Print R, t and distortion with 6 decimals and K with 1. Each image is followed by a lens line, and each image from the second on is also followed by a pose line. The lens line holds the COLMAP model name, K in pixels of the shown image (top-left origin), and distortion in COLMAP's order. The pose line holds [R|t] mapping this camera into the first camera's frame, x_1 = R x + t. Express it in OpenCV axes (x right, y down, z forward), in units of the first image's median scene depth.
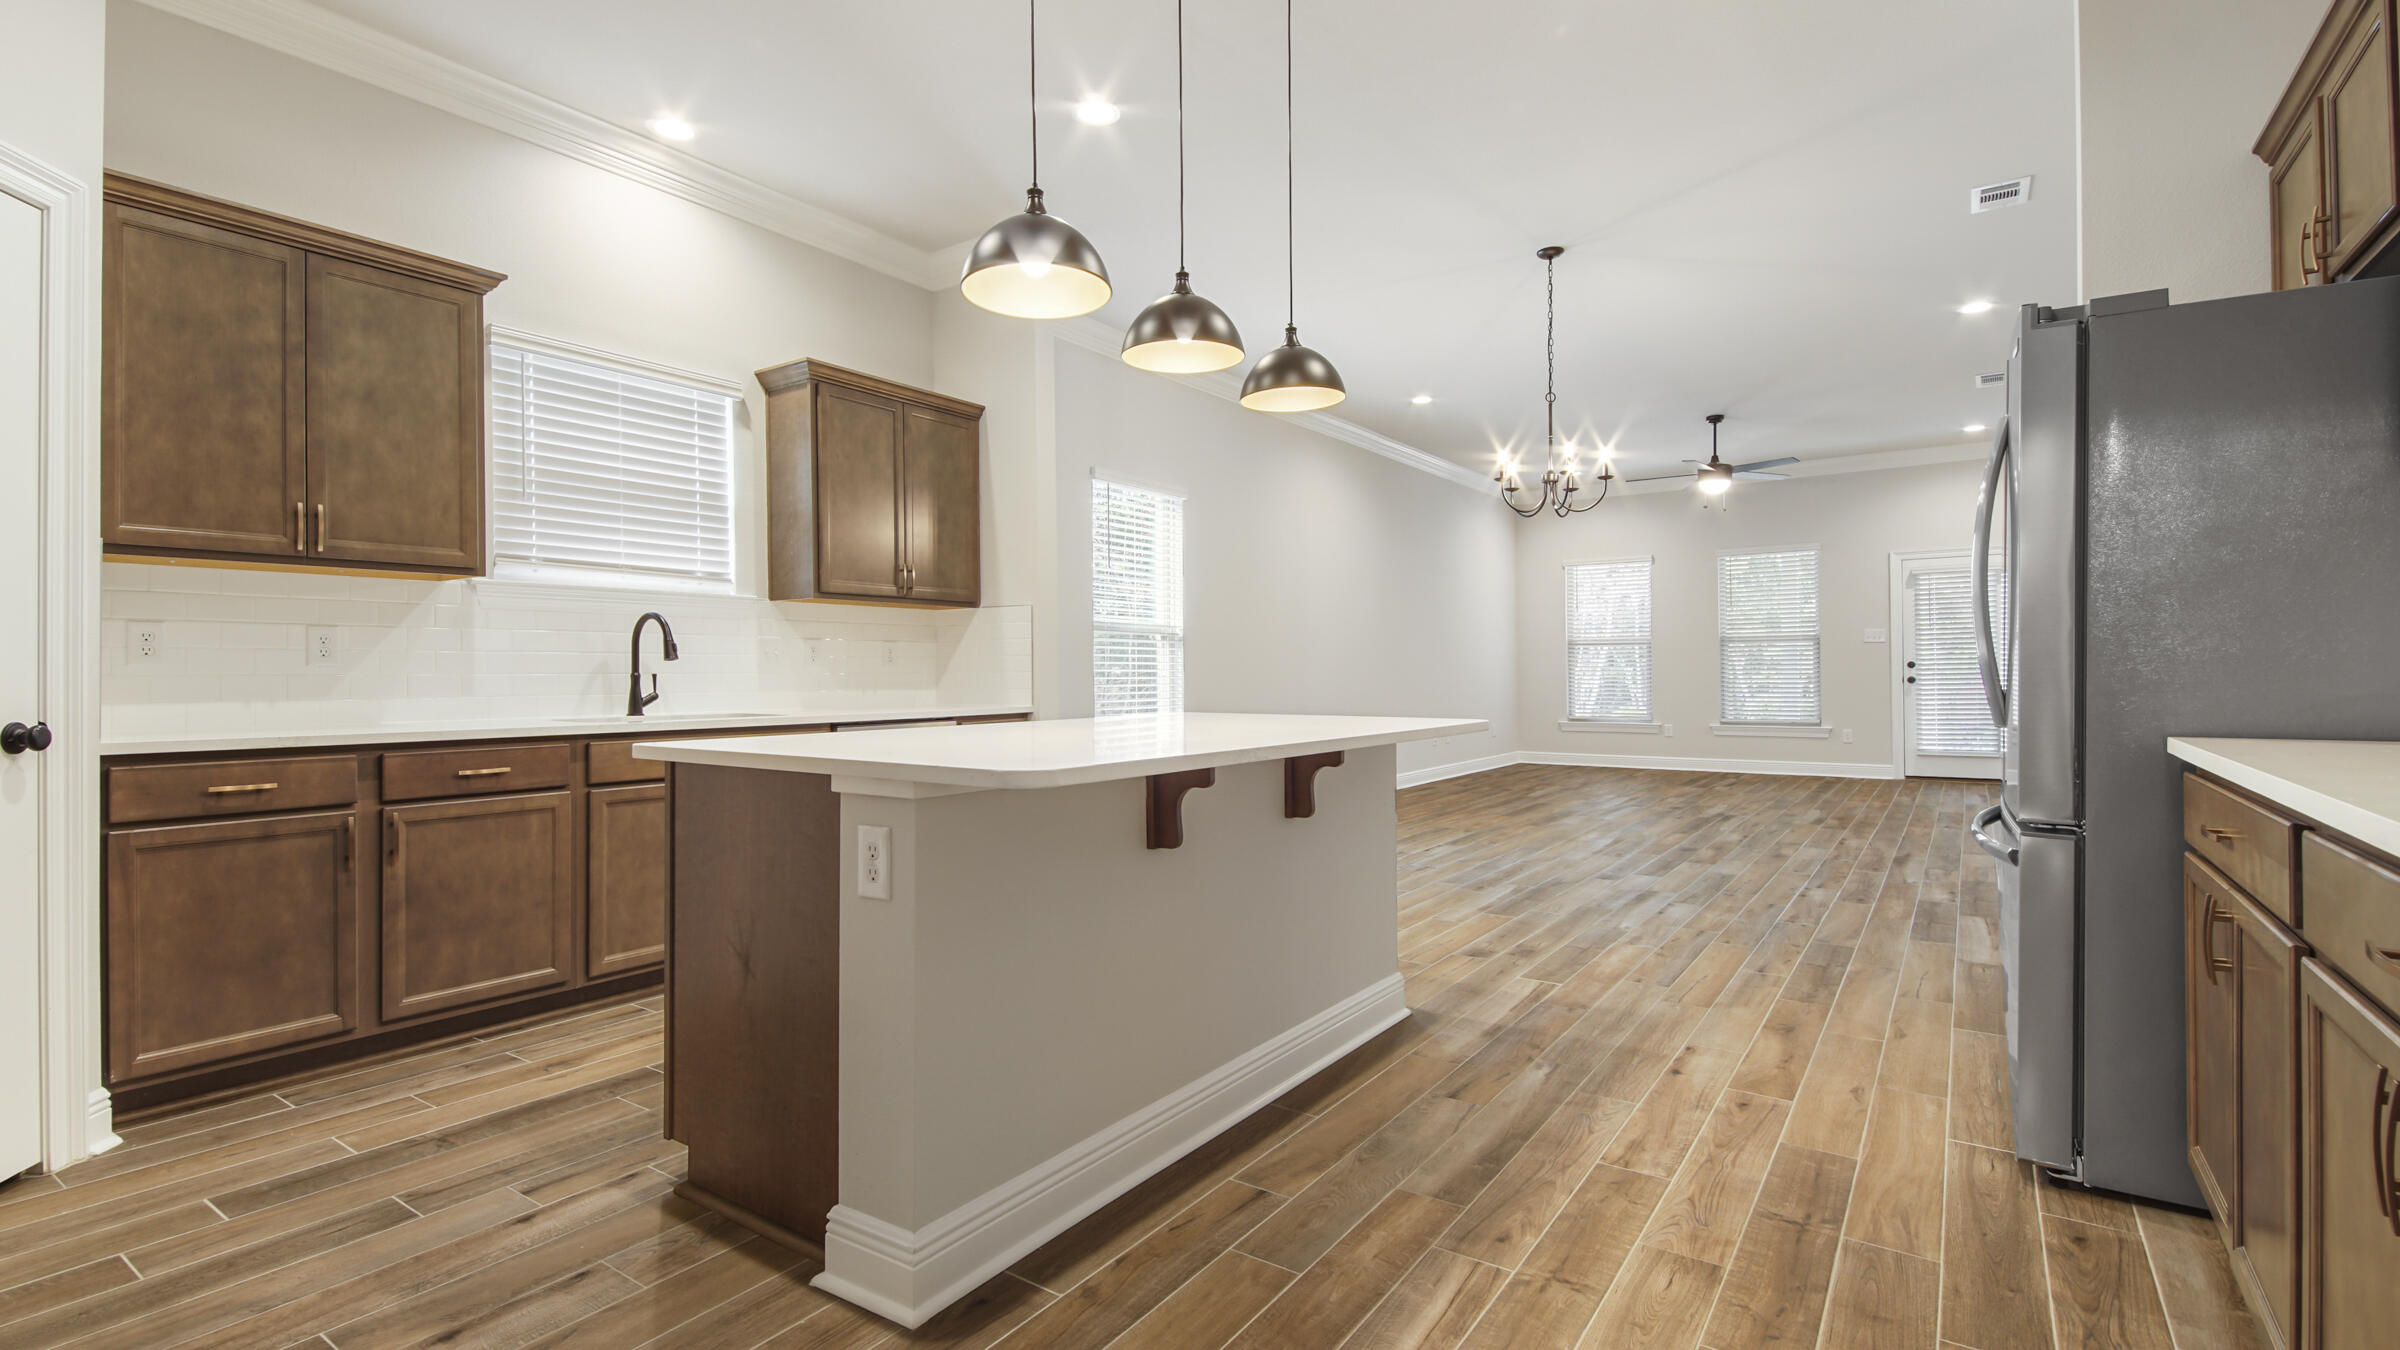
lens RADIAL K [[1077.0, 0, 1224.1], [0, 1077.0, 676.8], [0, 0, 1]] dist [0.026471, -0.013756]
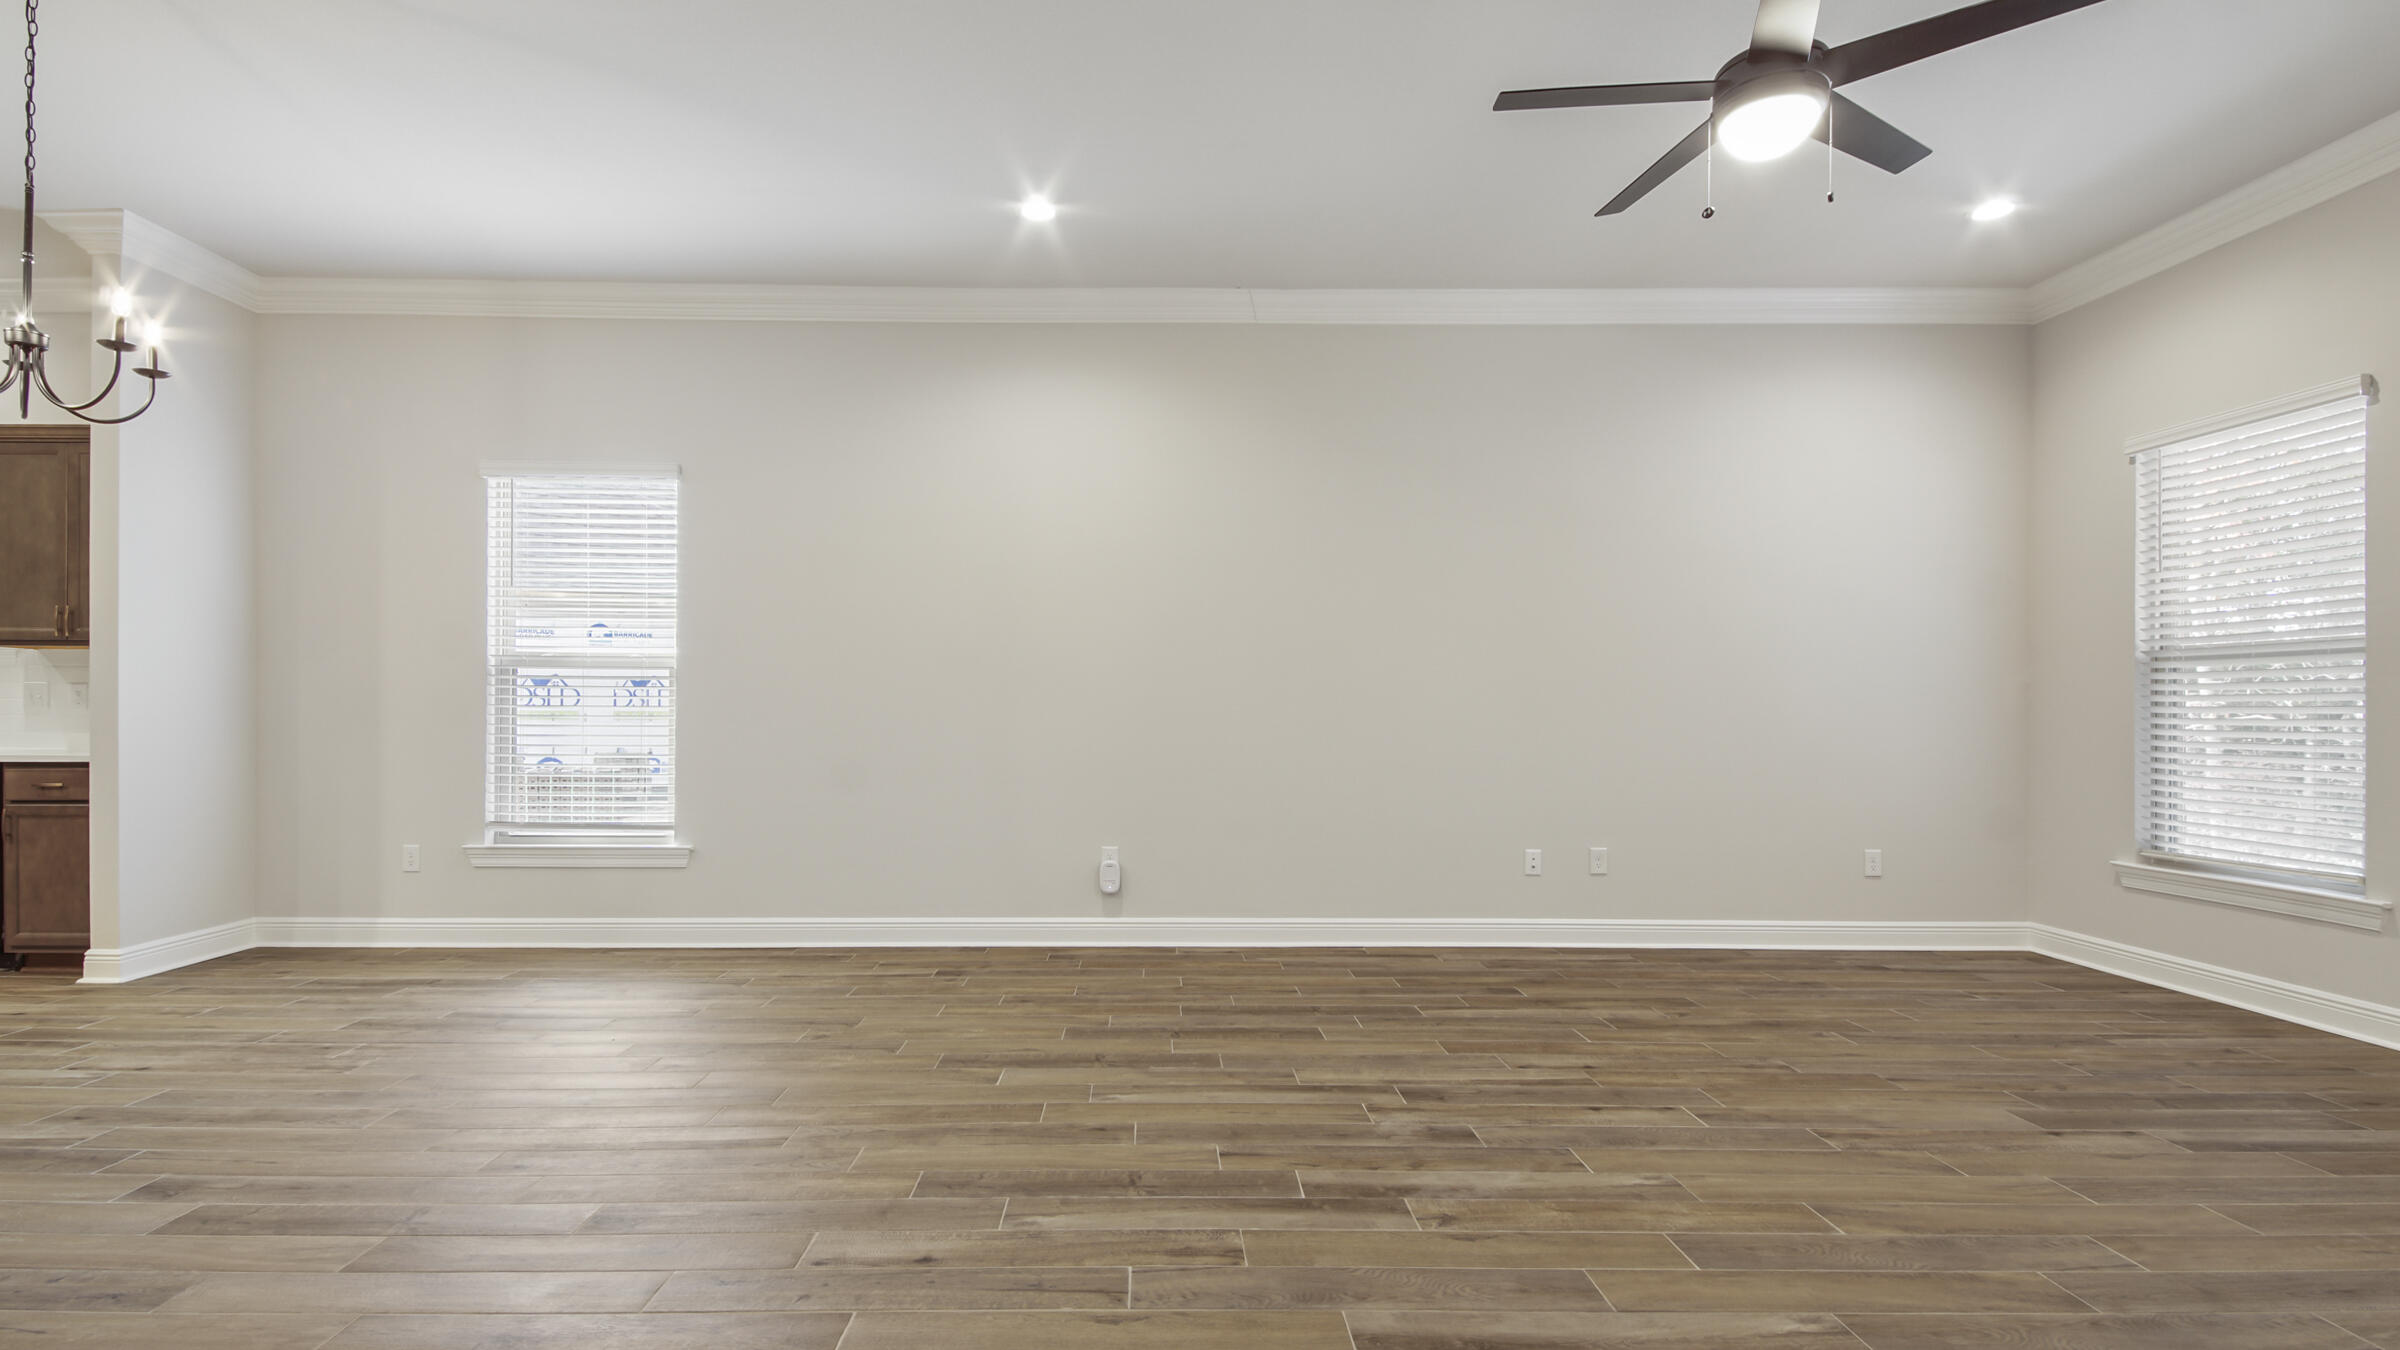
lens RADIAL K [[1121.2, 0, 1181.3], [0, 1121.2, 720.8], [0, 0, 1]] dist [-0.001124, -0.008789]
pose [[0.570387, 0.016218, -0.821216, 1.323728], [-0.010440, 0.999867, 0.012494, -0.026977], [0.821310, 0.001447, 0.570481, 1.482455]]
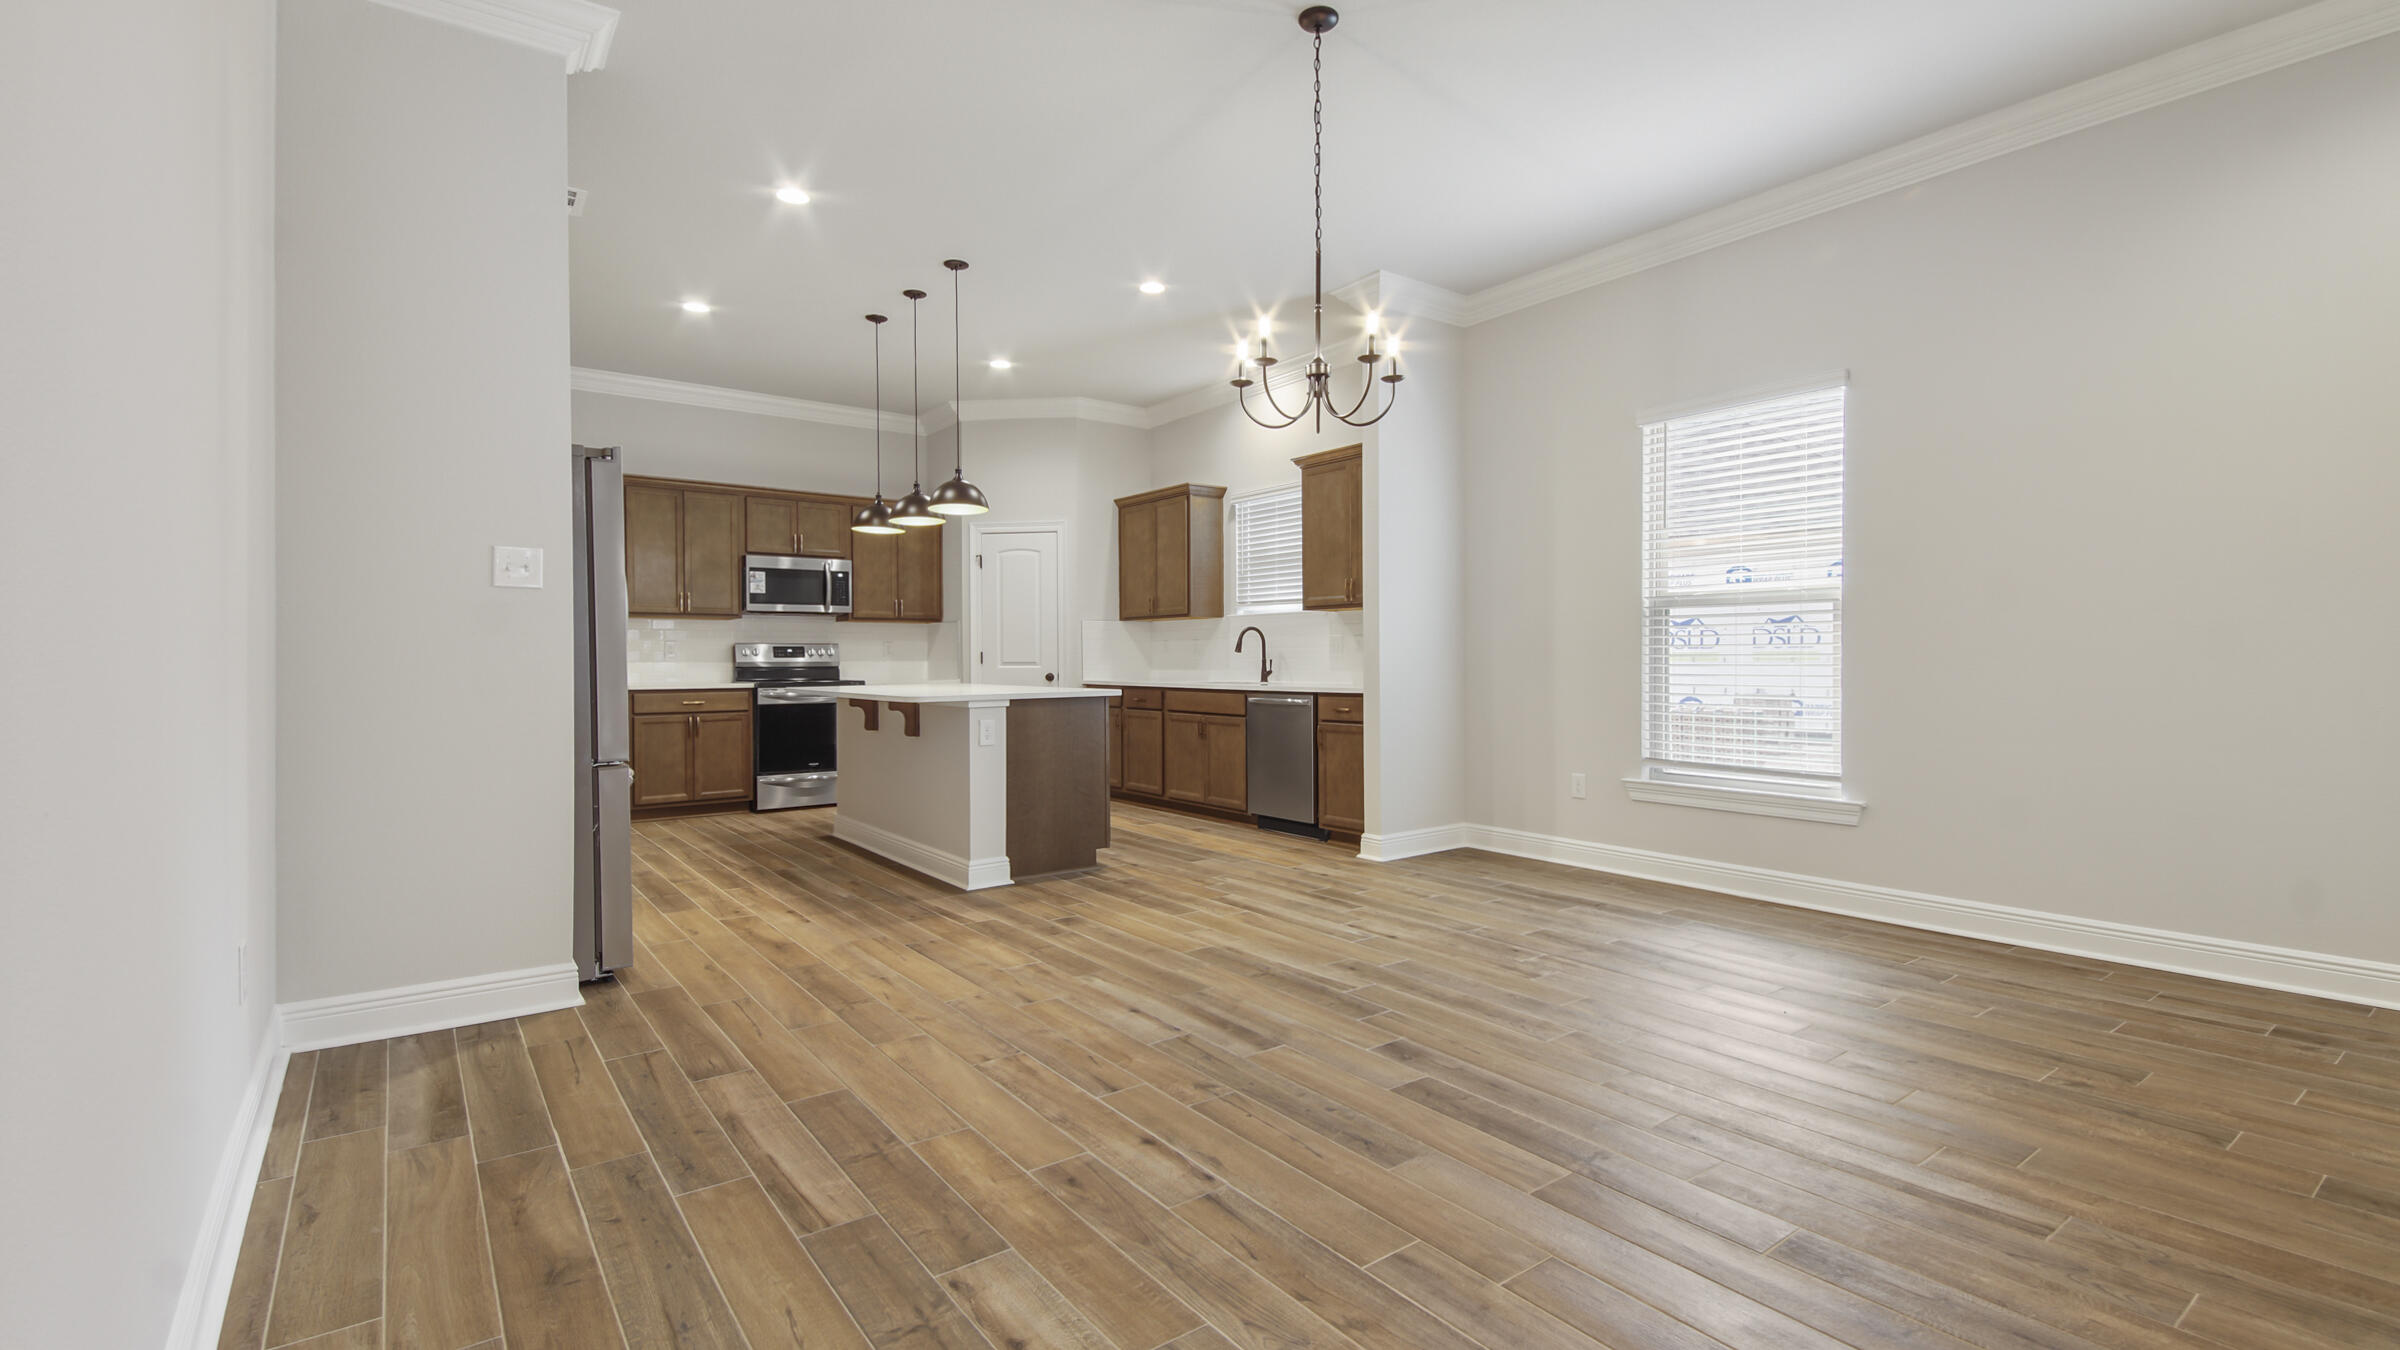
lens RADIAL K [[1077.0, 0, 1198.4], [0, 1077.0, 648.2], [0, 0, 1]] dist [0.026471, -0.013756]
pose [[-0.321099, 0.002302, -0.947043, 1.233800], [0.006450, 0.999979, 0.000244, -0.022583], [0.947024, -0.006030, -0.321107, 1.475135]]
